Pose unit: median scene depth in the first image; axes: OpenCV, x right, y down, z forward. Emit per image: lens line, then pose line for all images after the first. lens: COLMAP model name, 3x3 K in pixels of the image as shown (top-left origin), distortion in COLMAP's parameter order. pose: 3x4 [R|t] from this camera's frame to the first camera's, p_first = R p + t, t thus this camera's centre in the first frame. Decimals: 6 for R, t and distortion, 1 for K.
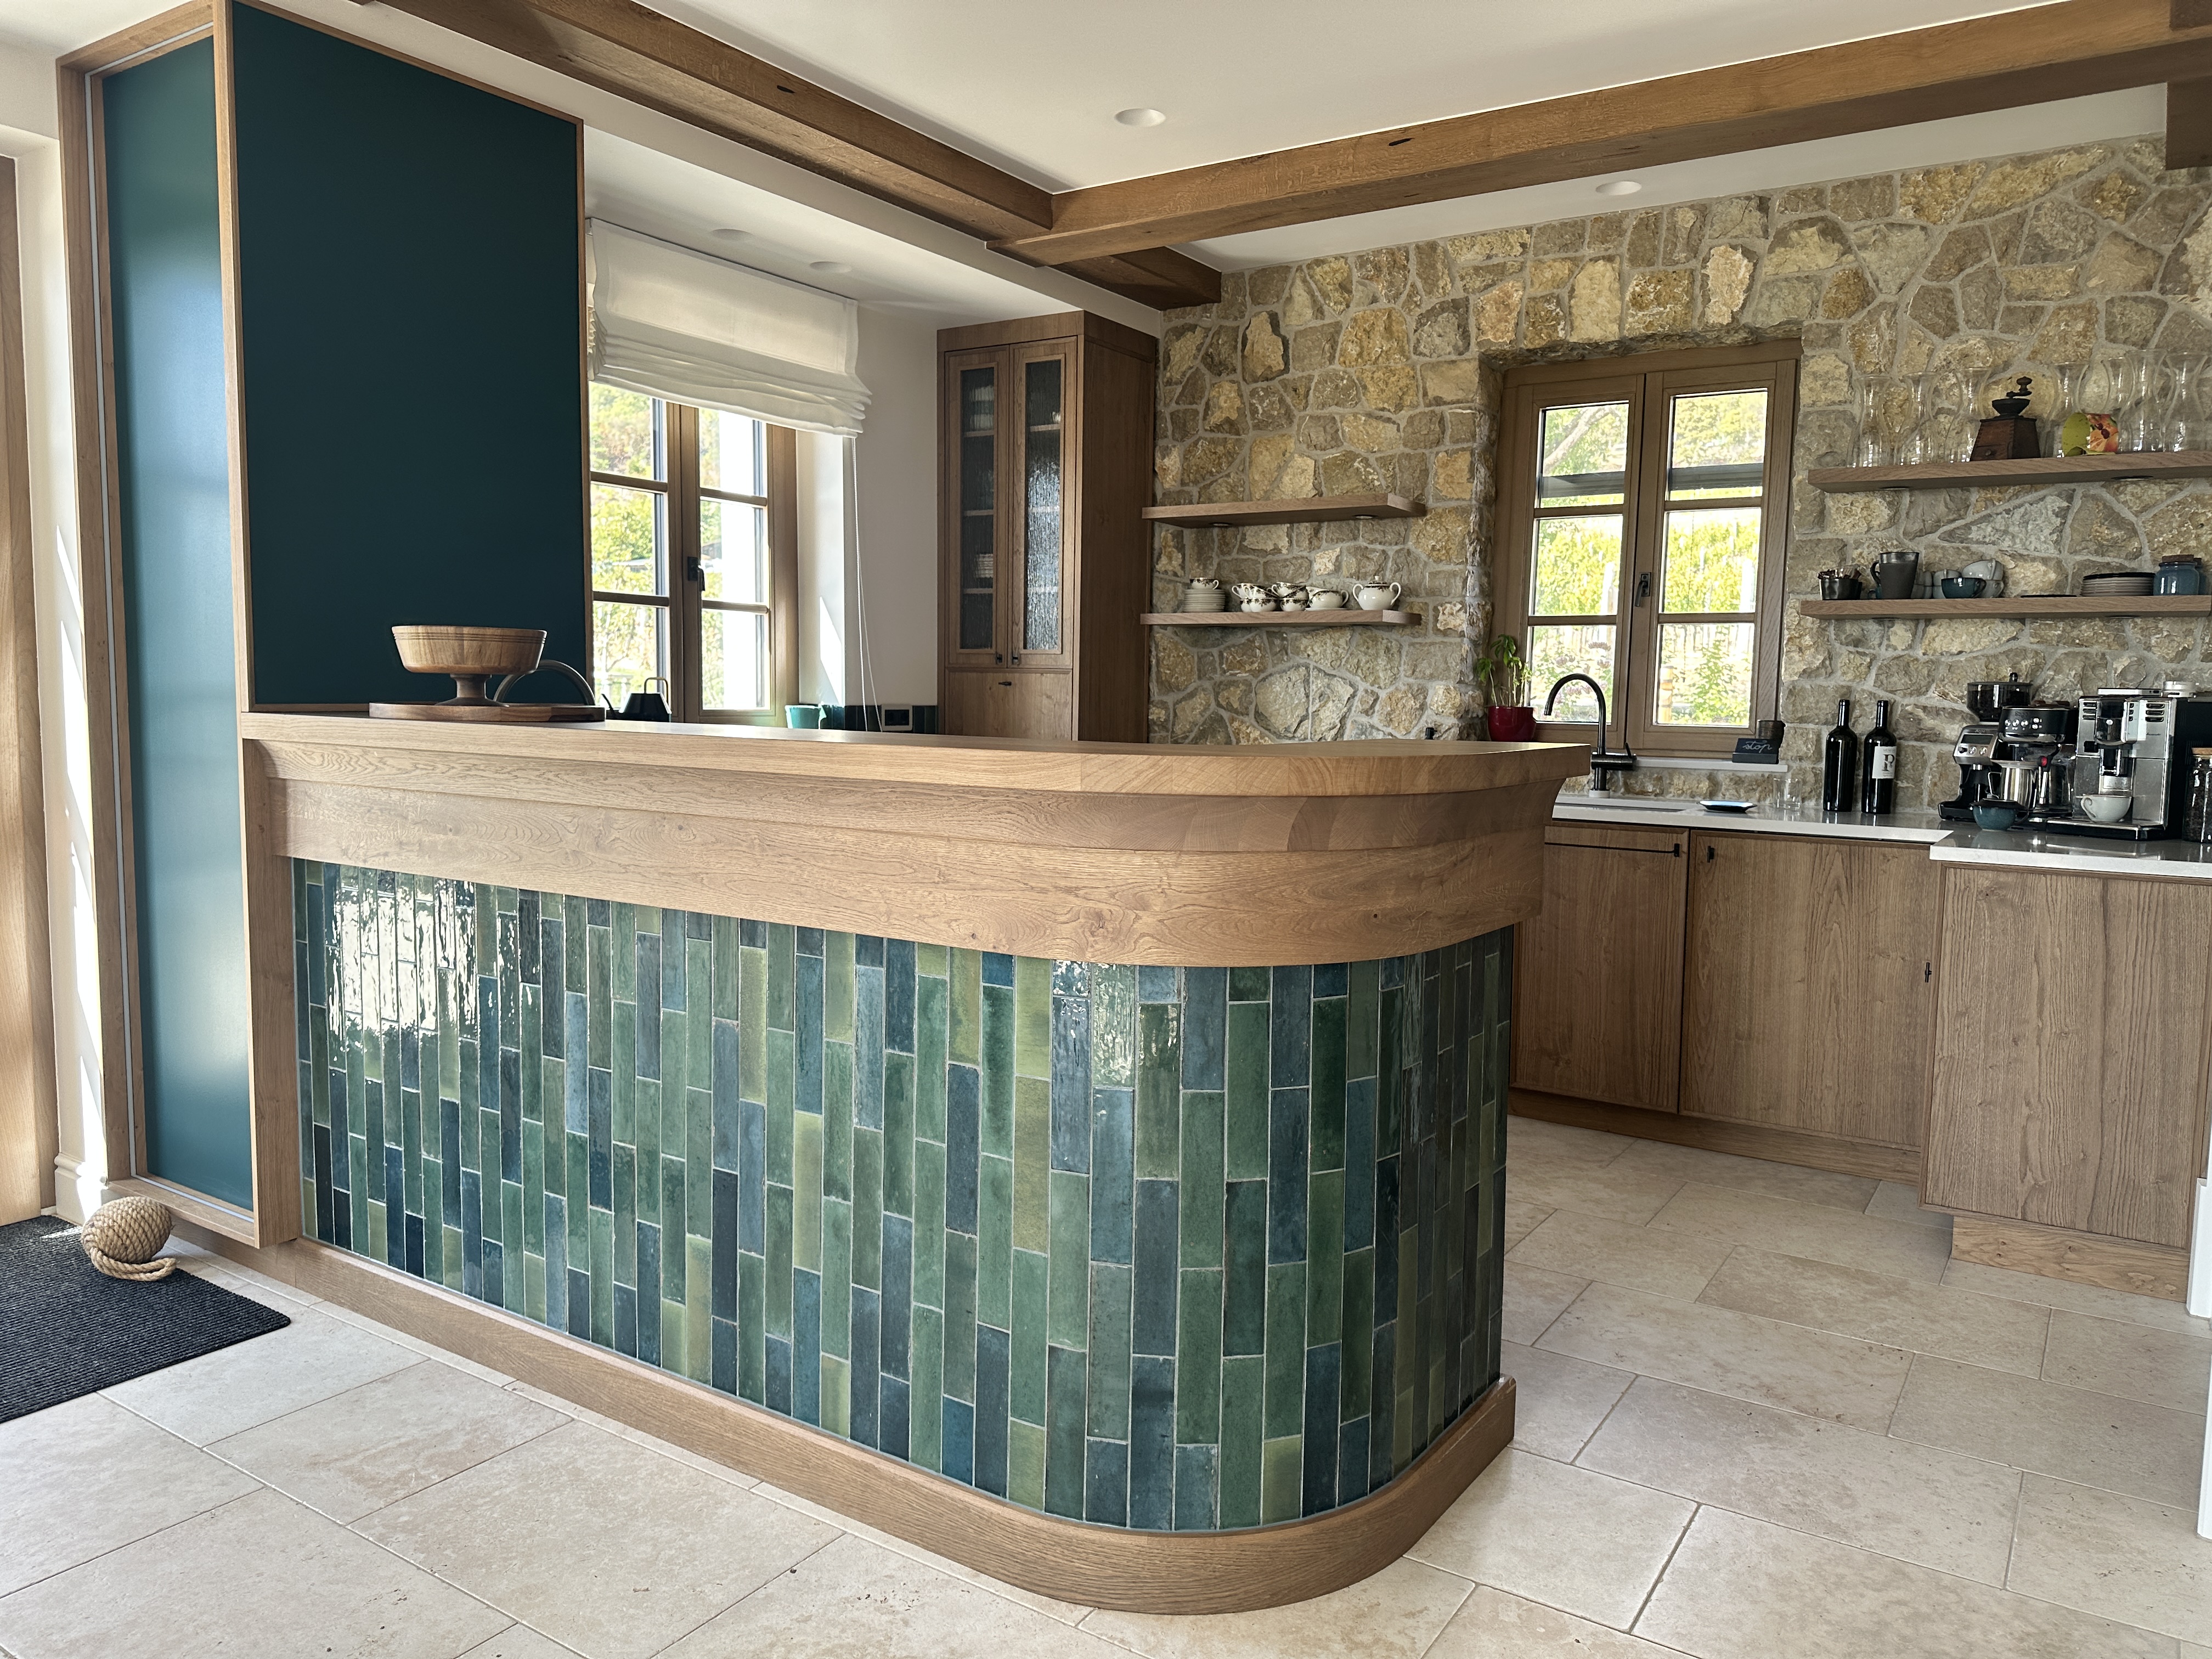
lens RADIAL K [[1541.9, 0, 1115.5], [0, 1541.9, 832.5], [0, 0, 1]] dist [0.081931, -0.099191]
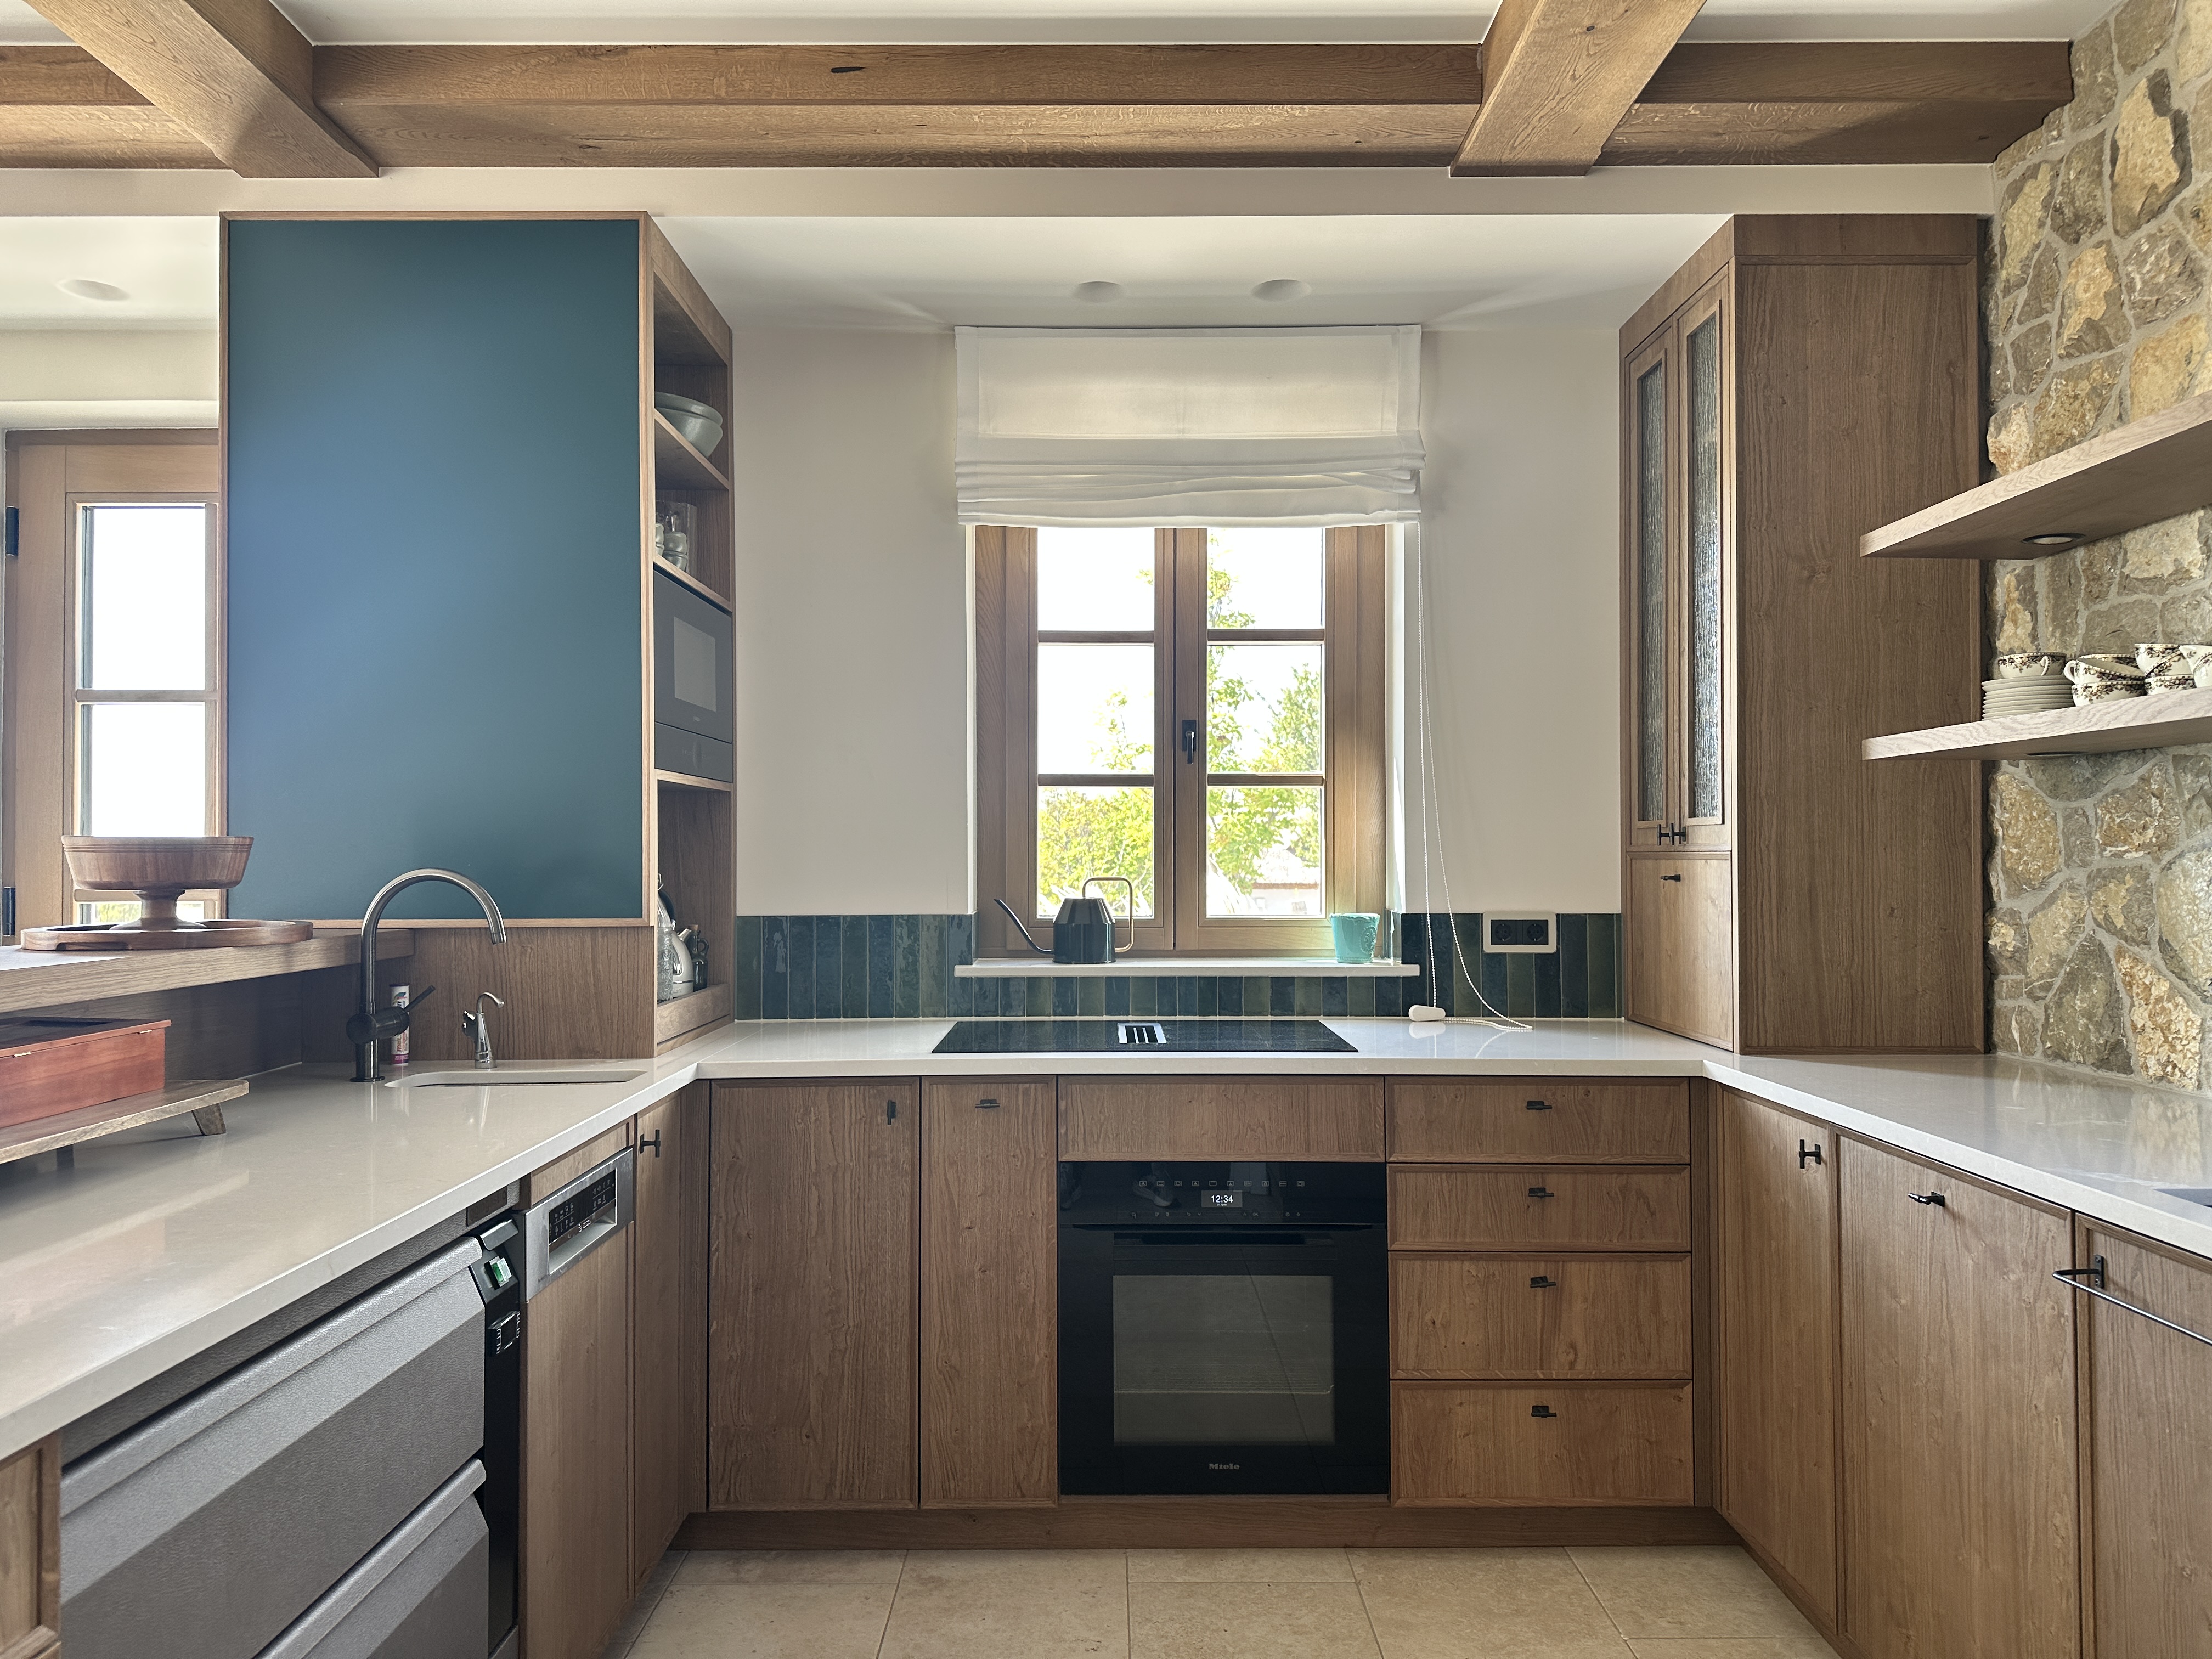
lens RADIAL K [[1541.9, 0, 1105.6], [0, 1541.9, 836.1], [0, 0, 1]] dist [0.081931, -0.099191]
pose [[0.553557, -0.029451, -0.832290, 0.377403], [-0.068530, 0.994374, -0.080767, -0.063424], [0.829987, 0.101746, 0.548425, 0.630246]]
